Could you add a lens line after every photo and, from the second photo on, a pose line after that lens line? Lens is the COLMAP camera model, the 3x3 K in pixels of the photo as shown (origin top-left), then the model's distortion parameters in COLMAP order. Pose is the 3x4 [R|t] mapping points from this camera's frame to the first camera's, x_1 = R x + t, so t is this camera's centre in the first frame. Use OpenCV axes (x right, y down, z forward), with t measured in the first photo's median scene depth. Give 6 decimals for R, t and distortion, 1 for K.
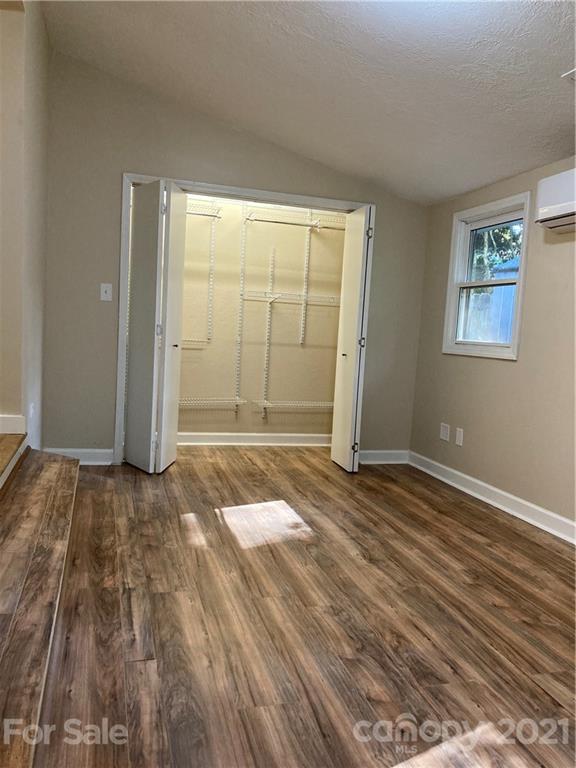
lens RADIAL K [[636.5, 0, 290.6], [0, 636.5, 386.0], [0, 0, 1]] dist [0.012288, -0.022973]
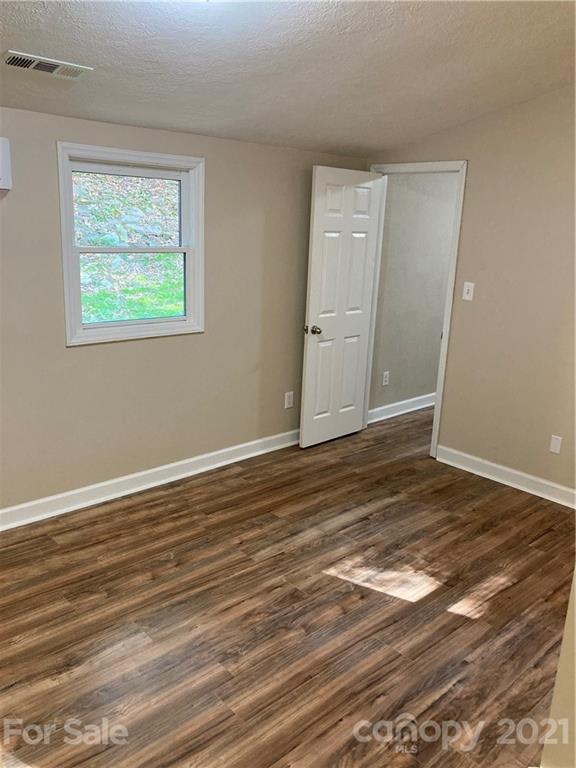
lens RADIAL K [[636.5, 0, 290.5], [0, 636.5, 382.4], [0, 0, 1]] dist [0.012288, -0.022973]
pose [[-0.456254, -0.303165, 0.836614, -0.816849], [0.009014, 0.938552, 0.345020, -0.488114], [-0.889804, 0.164958, -0.425485, 1.476620]]
